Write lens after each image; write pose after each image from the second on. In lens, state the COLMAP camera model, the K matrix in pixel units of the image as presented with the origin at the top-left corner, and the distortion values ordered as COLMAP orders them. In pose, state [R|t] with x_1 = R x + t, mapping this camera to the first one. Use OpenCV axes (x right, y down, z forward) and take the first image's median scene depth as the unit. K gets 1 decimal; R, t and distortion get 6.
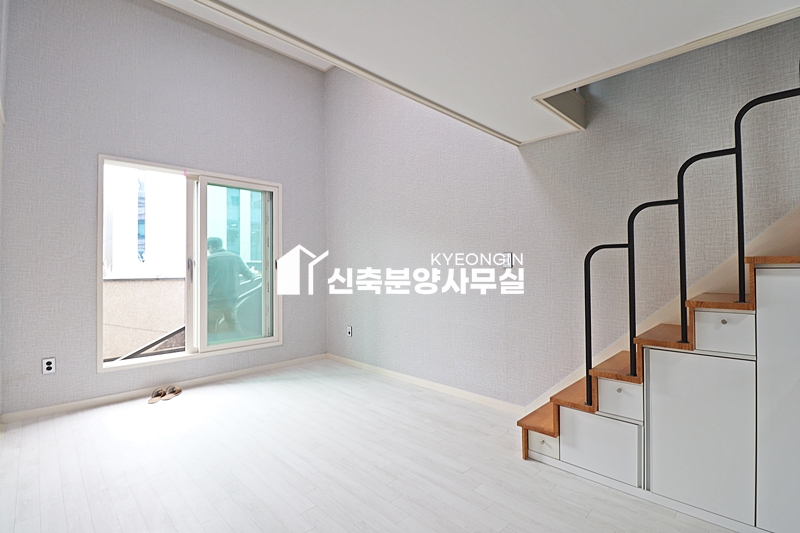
lens RADIAL K [[367.2, 0, 406.9], [0, 367.2, 265.1], [0, 0, 1]] dist [-0.018412, -0.000976]
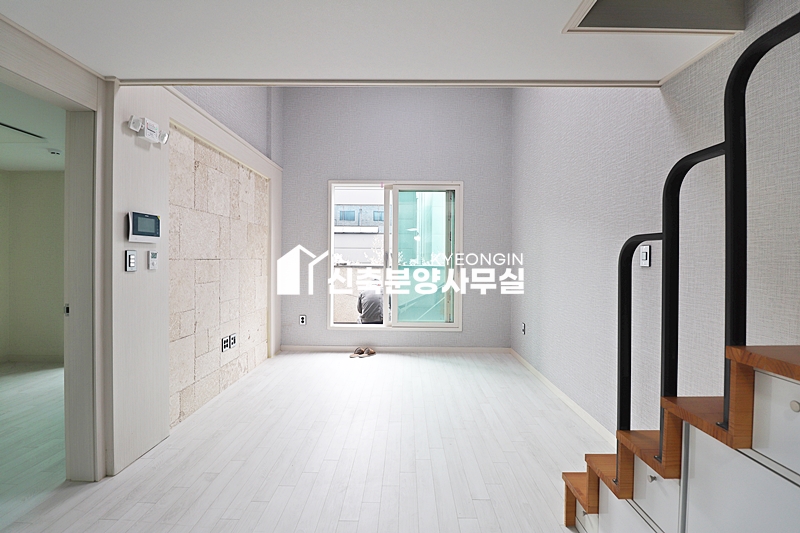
lens RADIAL K [[367.2, 0, 401.5], [0, 367.2, 262.2], [0, 0, 1]] dist [-0.018412, -0.000976]
pose [[0.693374, 0.020477, -0.720287, 0.379883], [-0.005344, 0.999715, 0.023276, -0.012674], [0.720558, -0.012290, 0.693286, 0.157677]]
